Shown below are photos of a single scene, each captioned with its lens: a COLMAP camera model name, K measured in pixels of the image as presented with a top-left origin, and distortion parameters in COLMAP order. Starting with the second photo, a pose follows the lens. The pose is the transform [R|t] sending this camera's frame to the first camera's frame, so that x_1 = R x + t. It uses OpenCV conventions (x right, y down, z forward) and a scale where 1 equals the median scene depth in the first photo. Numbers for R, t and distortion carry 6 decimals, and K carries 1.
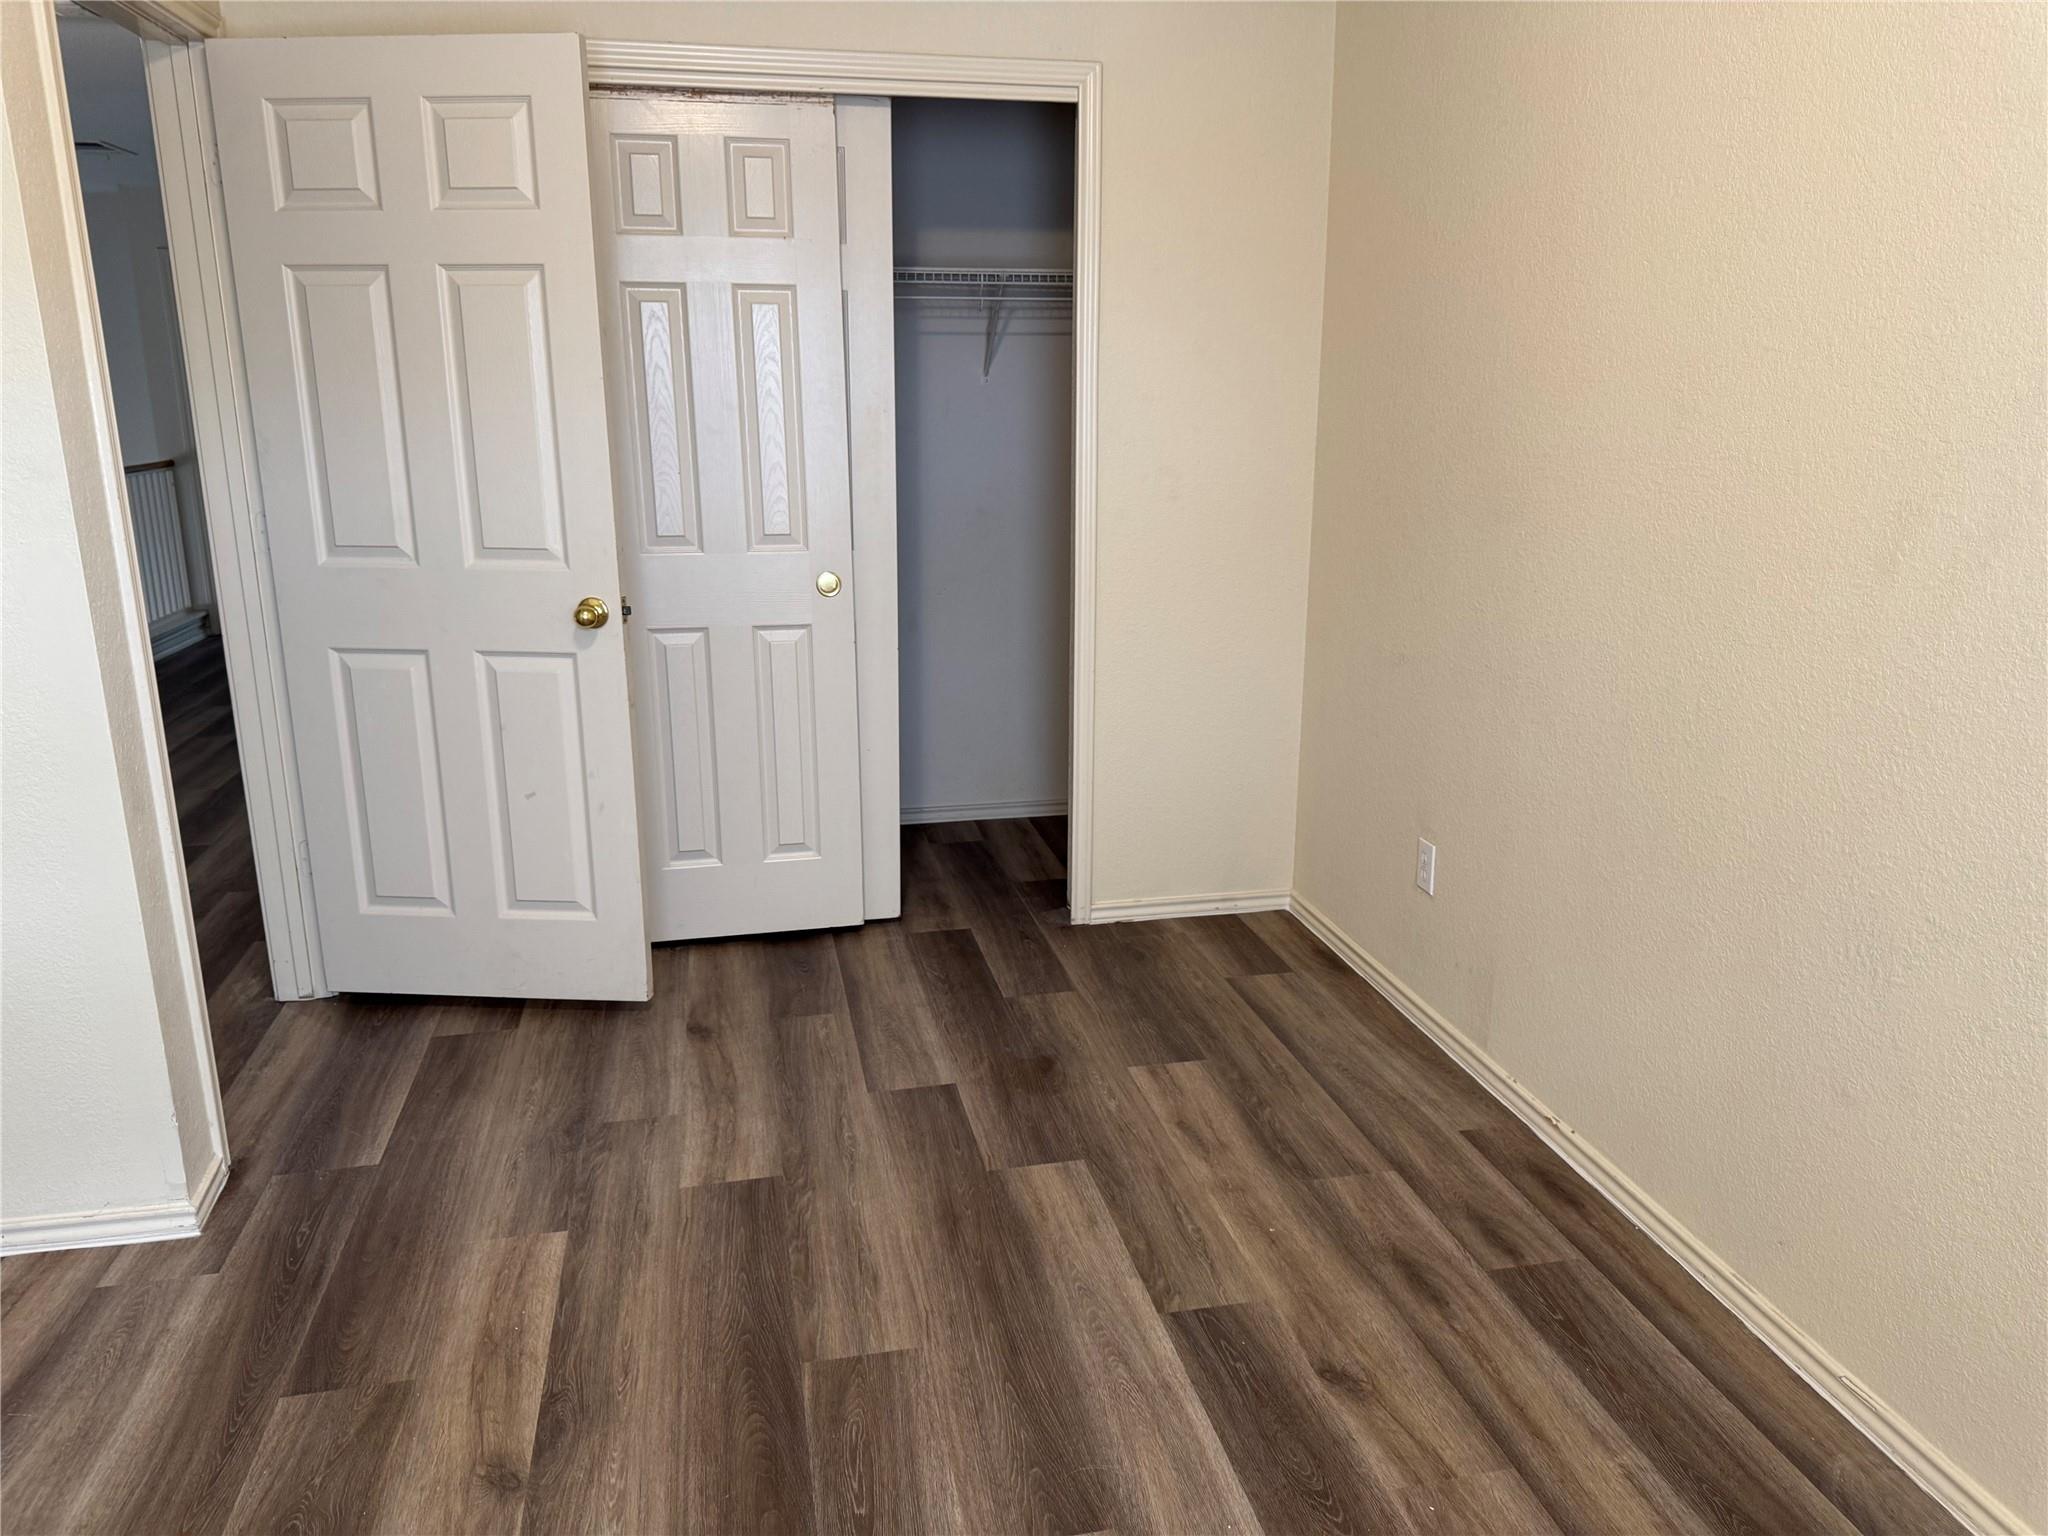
lens RADIAL K [[1442.2, 0, 1023.5], [0, 1442.2, 771.5], [0, 0, 1]] dist [0.022600, -0.021398]
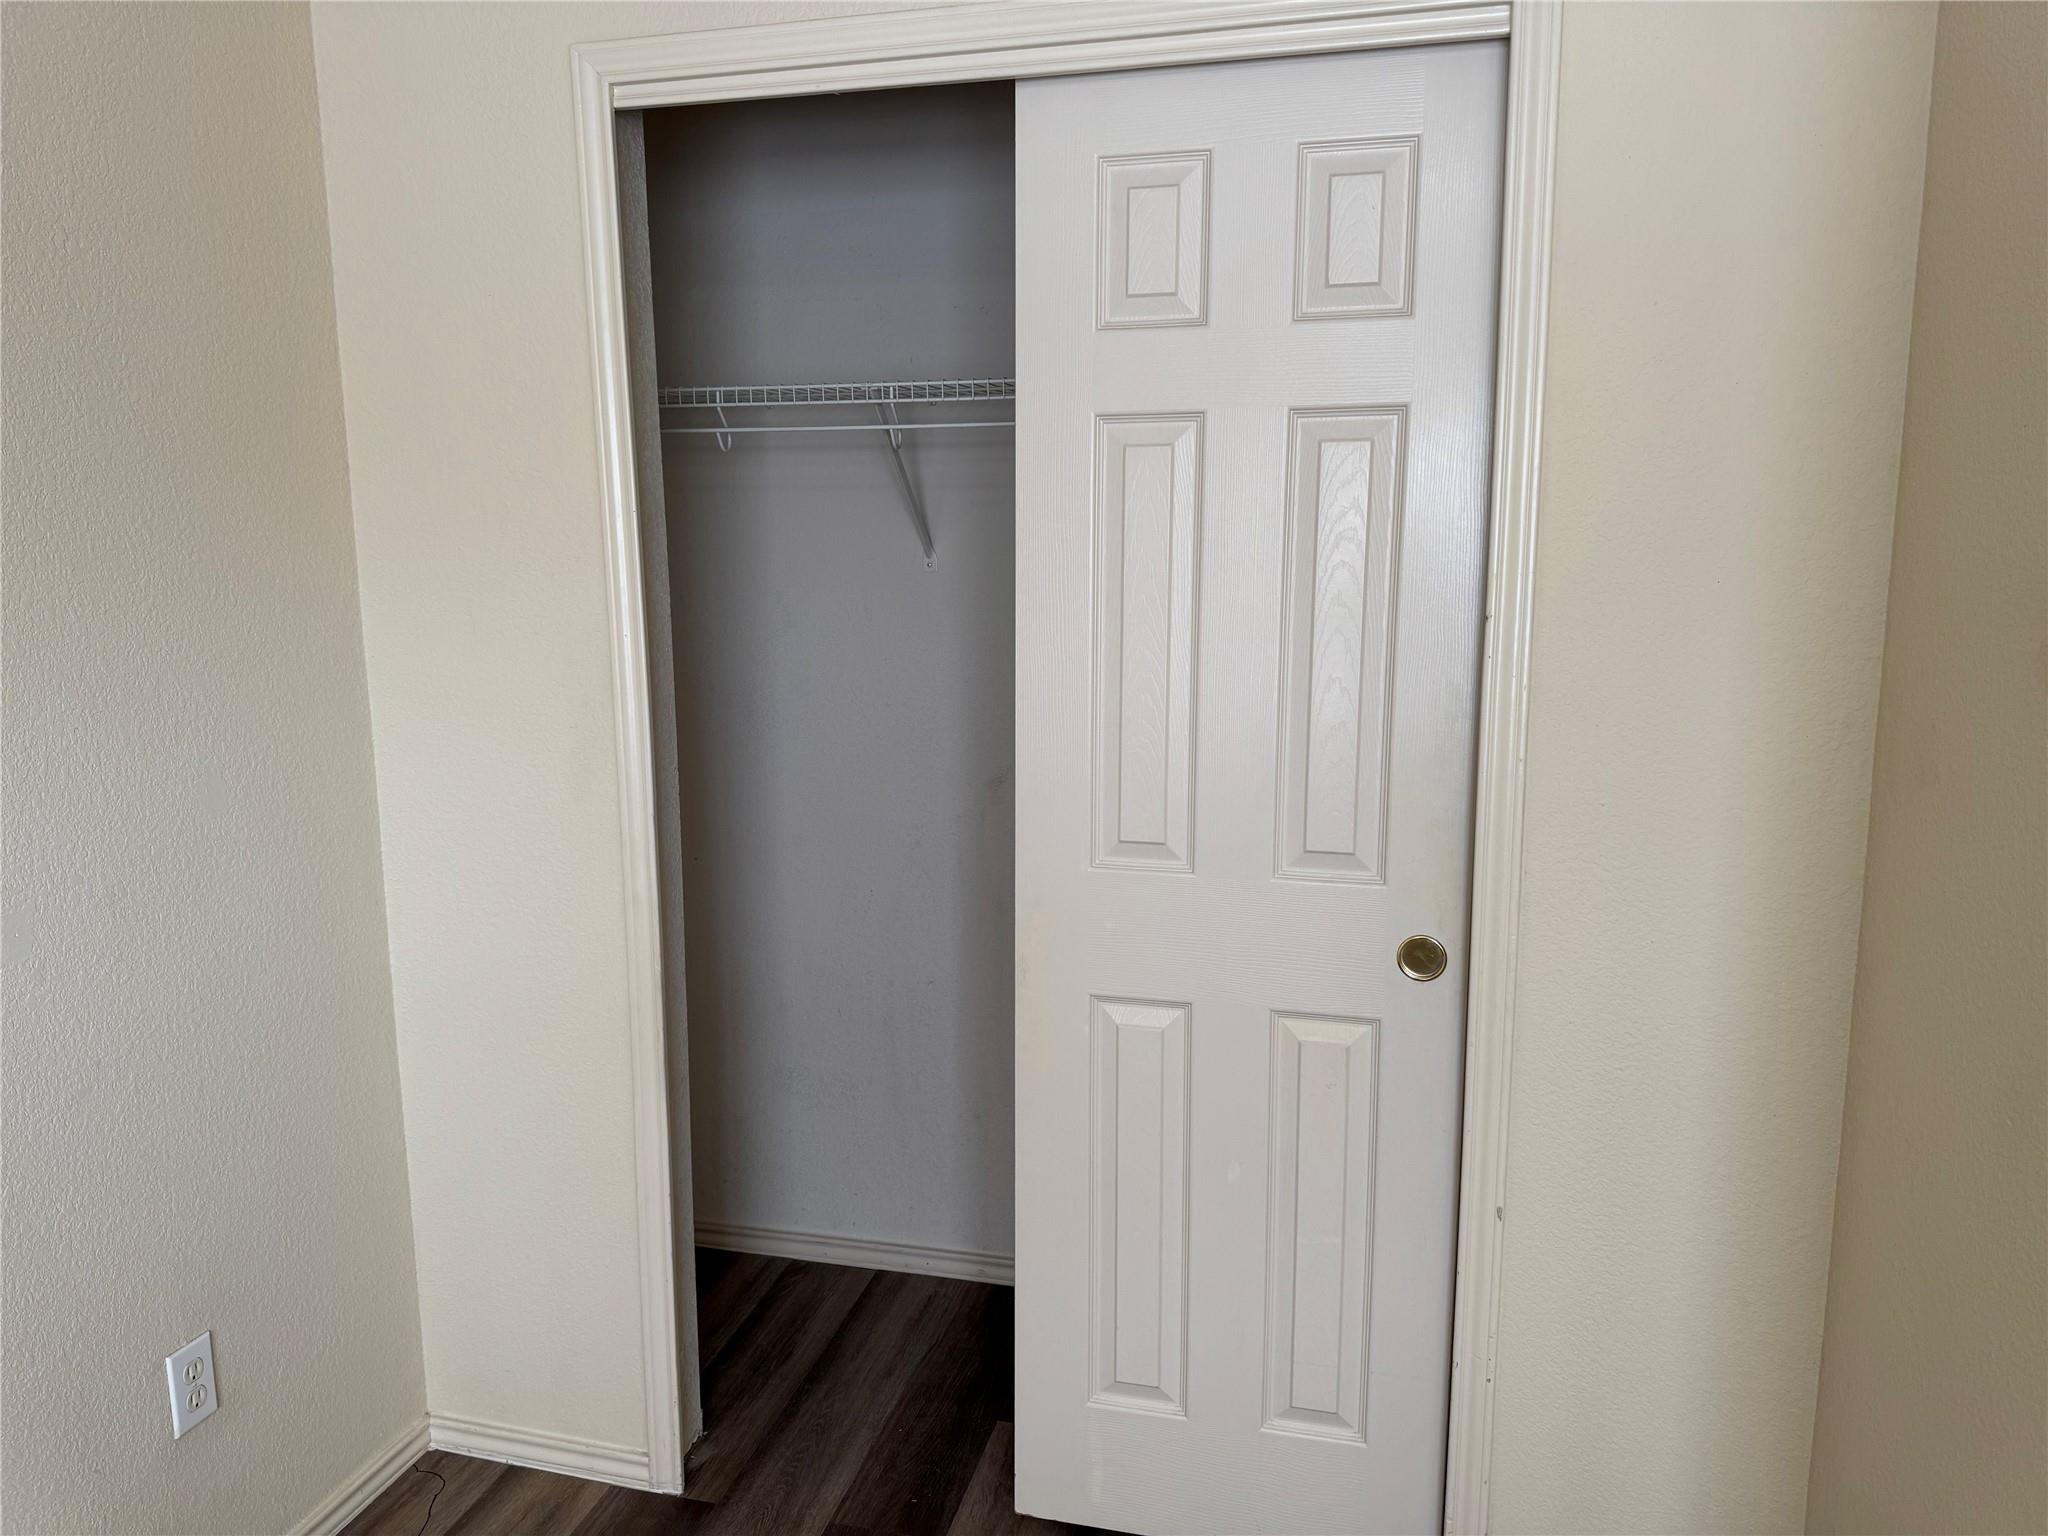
lens RADIAL K [[1442.2, 0, 1010.7], [0, 1442.2, 768.8], [0, 0, 1]] dist [0.022600, -0.021398]
pose [[0.832545, 0.086038, -0.547235, 0.023465], [-0.146493, 0.986892, -0.067707, -0.143932], [0.534236, 0.136535, 0.834236, 0.487981]]
